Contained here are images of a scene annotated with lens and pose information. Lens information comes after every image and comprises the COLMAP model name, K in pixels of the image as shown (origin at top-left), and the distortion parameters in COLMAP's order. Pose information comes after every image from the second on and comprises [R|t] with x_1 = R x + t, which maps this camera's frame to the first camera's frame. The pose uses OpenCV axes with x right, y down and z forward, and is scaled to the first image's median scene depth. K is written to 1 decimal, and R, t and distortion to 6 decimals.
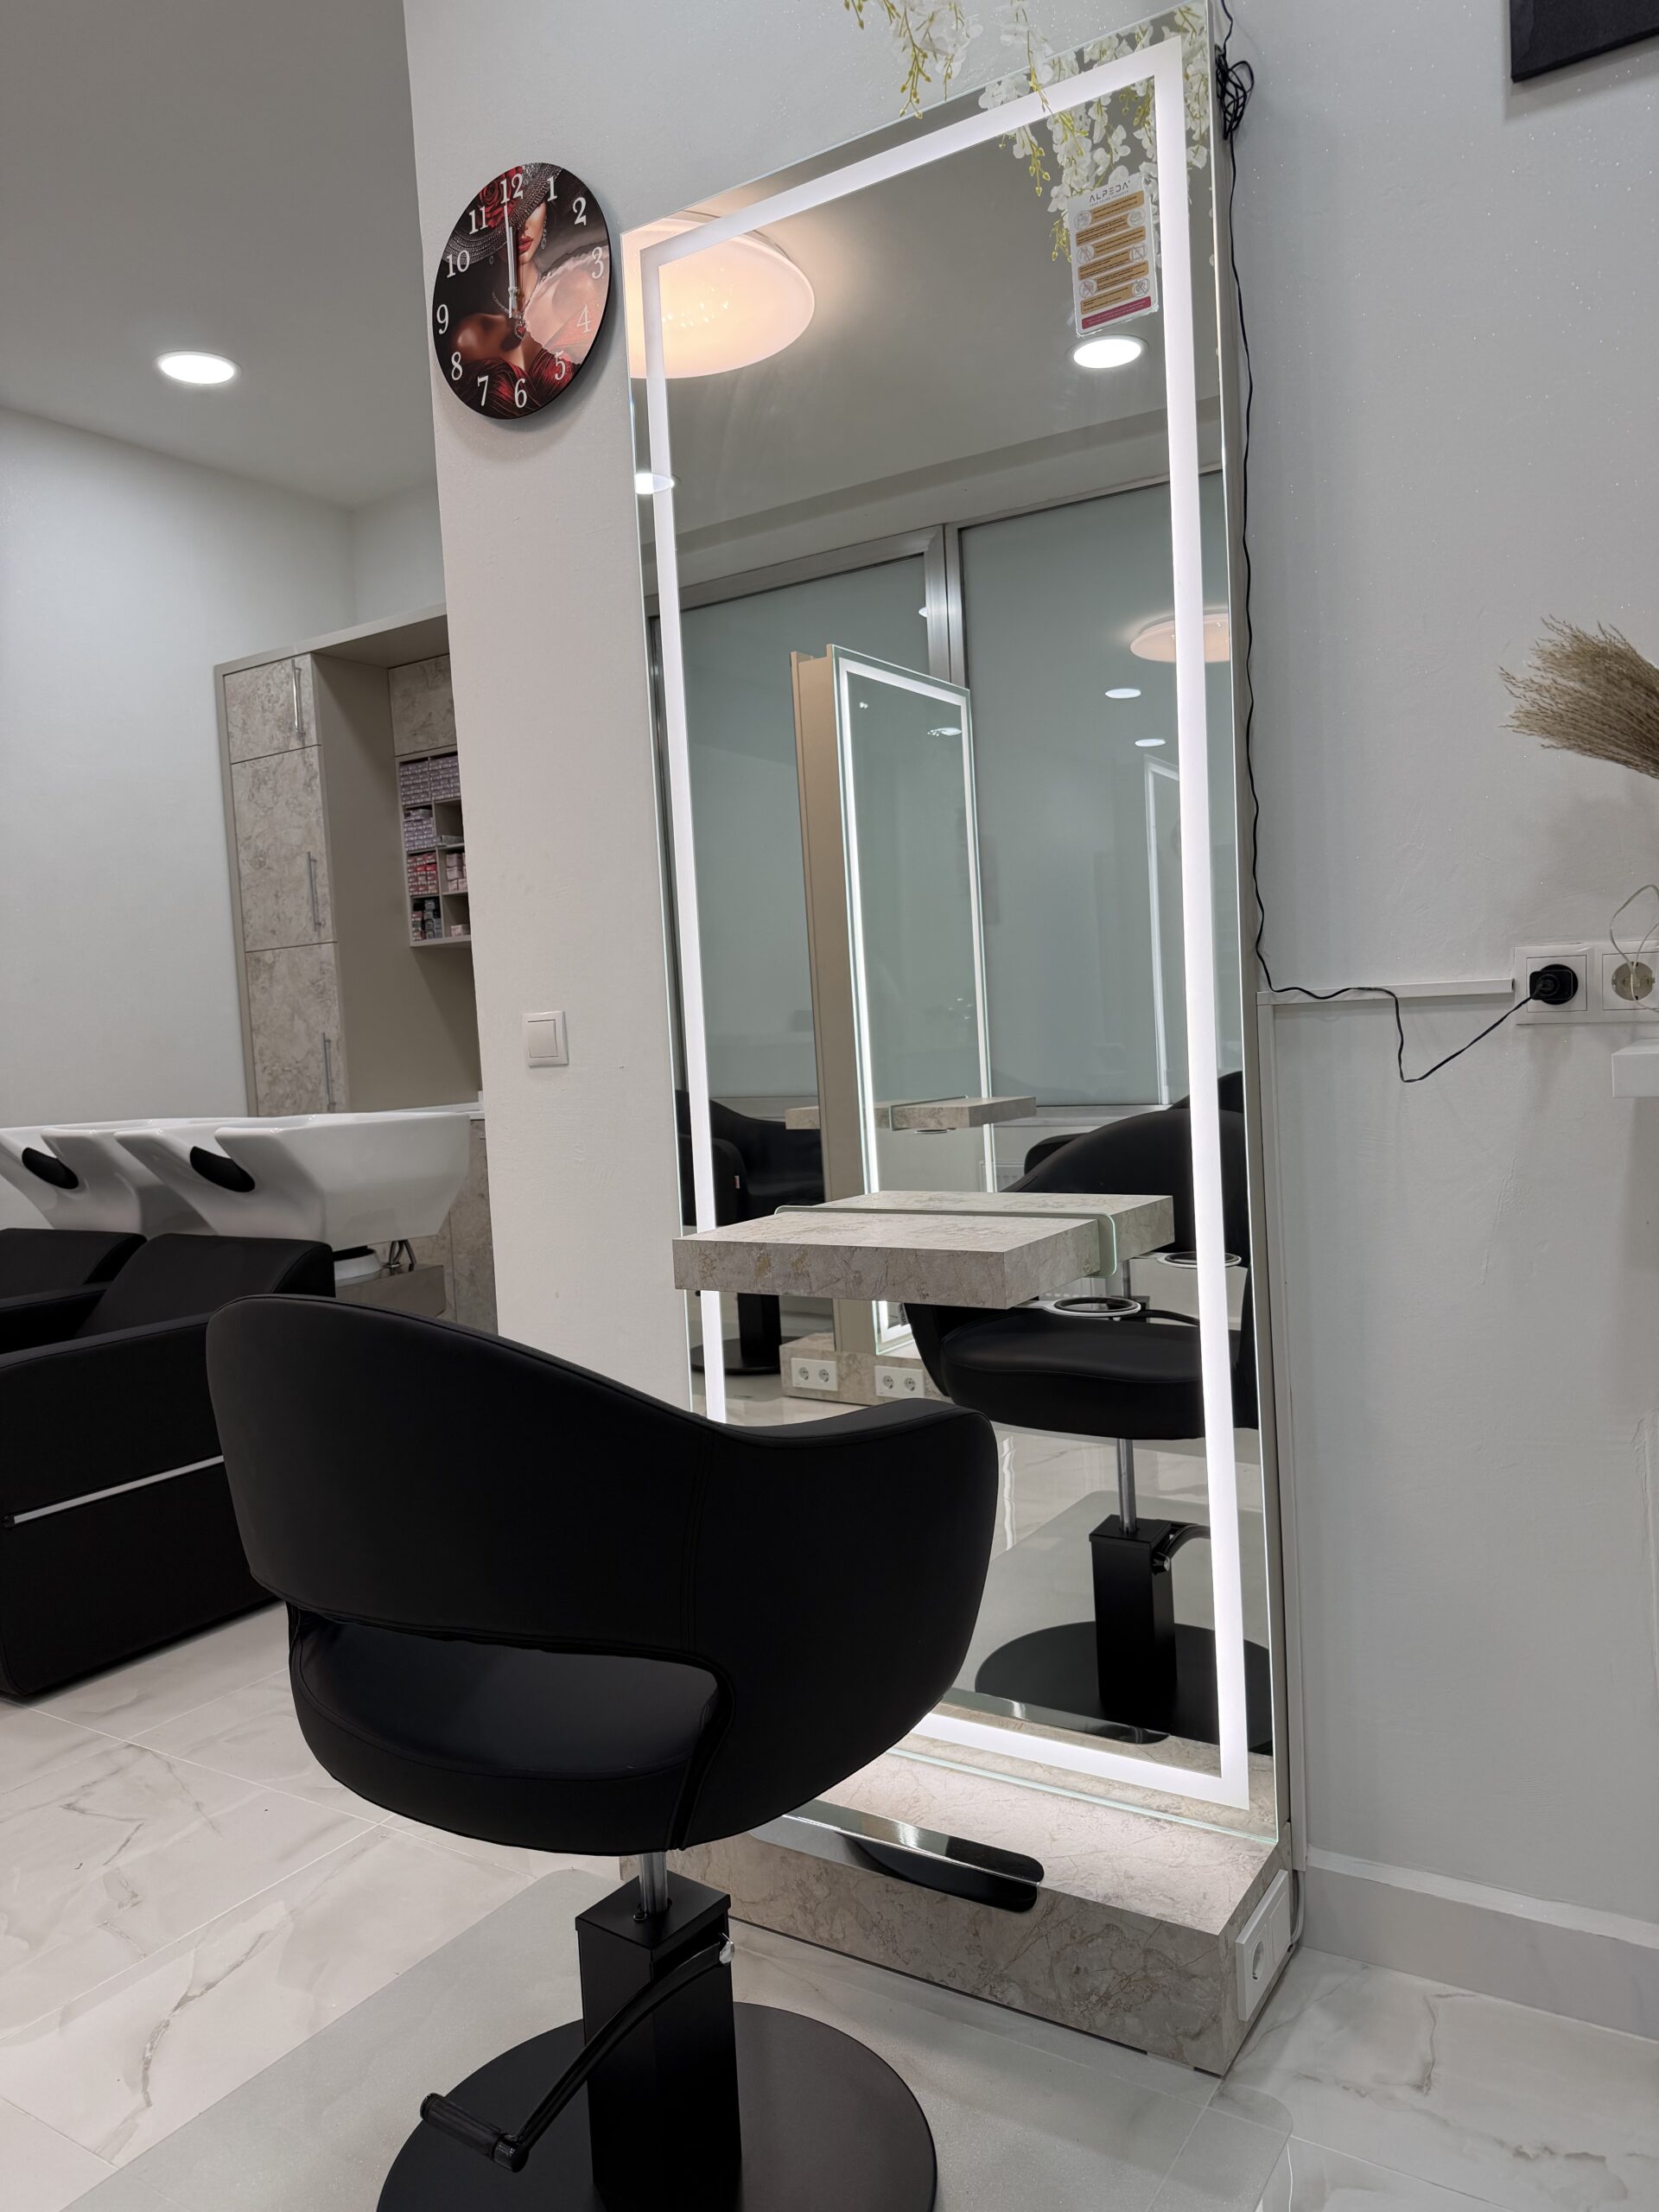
lens RADIAL K [[1588.7, 0, 819.6], [0, 1588.7, 1129.1], [0, 0, 1]] dist [0.022837, -0.008640]
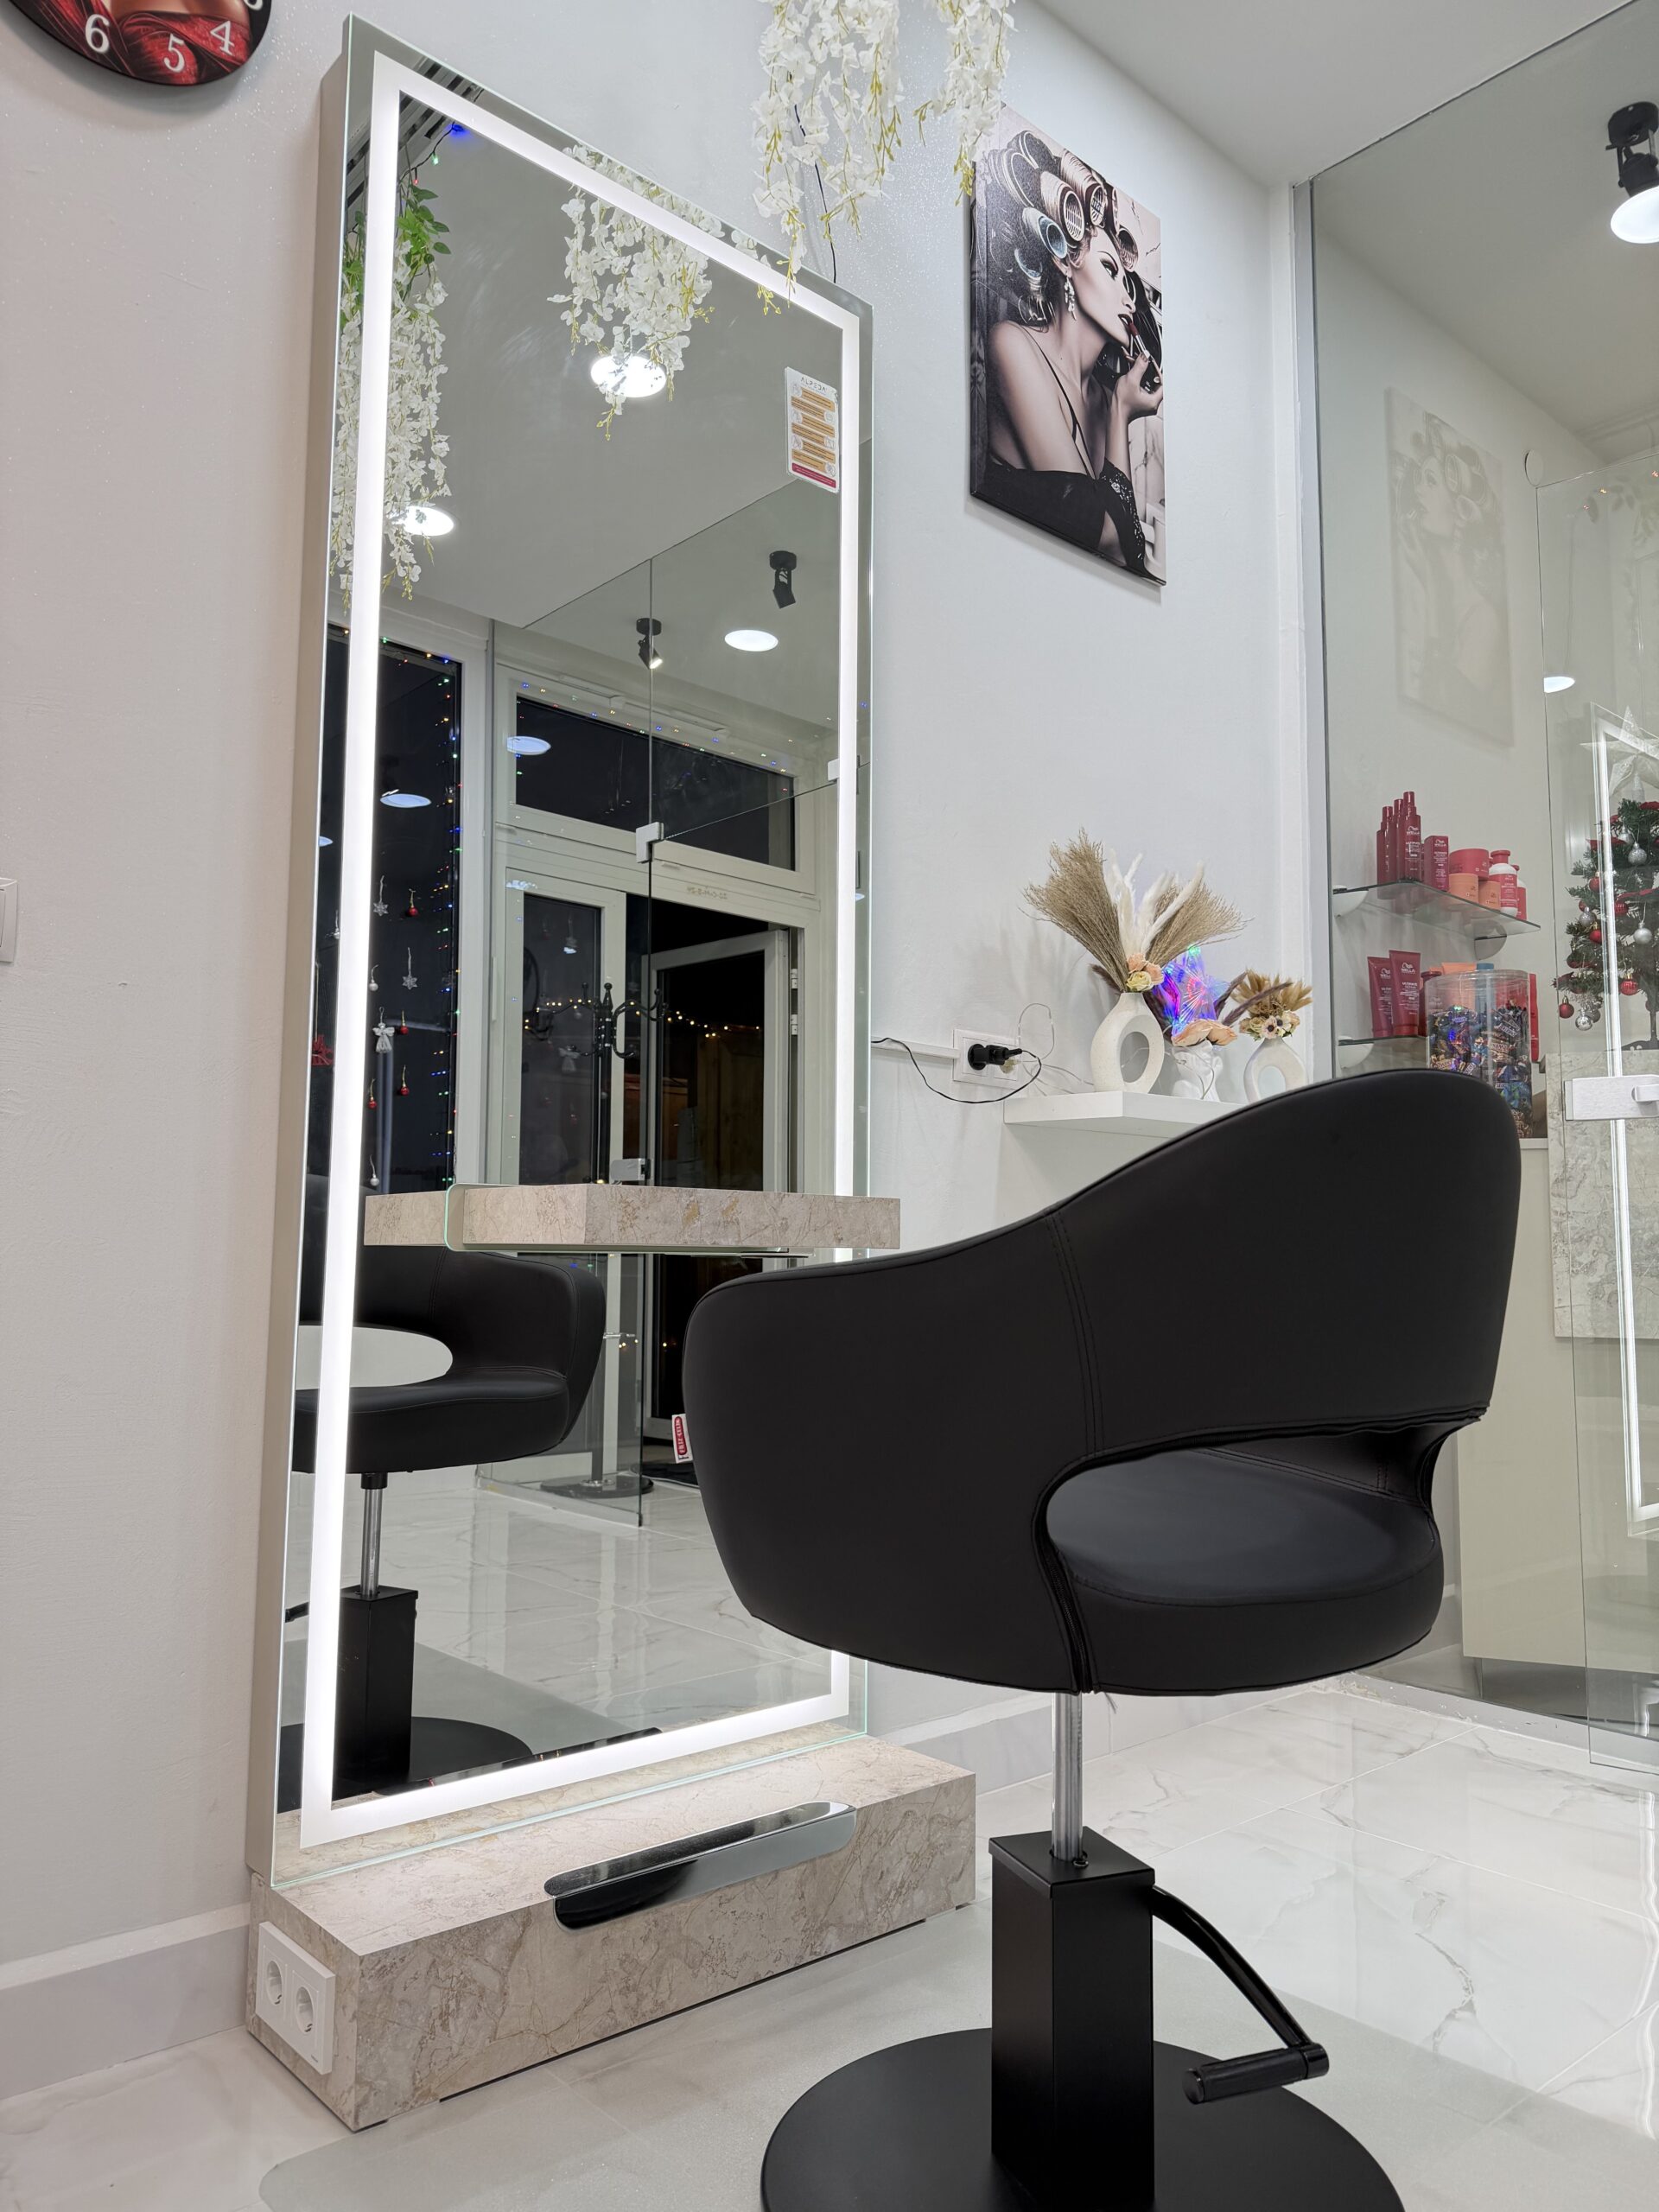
lens RADIAL K [[1575.1, 0, 835.3], [0, 1575.1, 1130.6], [0, 0, 1]] dist [0.085626, -0.076826]
pose [[0.273948, 0.135864, 0.952099, -0.942193], [0.038510, 0.987628, -0.152014, 0.190408], [-0.960973, 0.078309, 0.265327, 0.699032]]
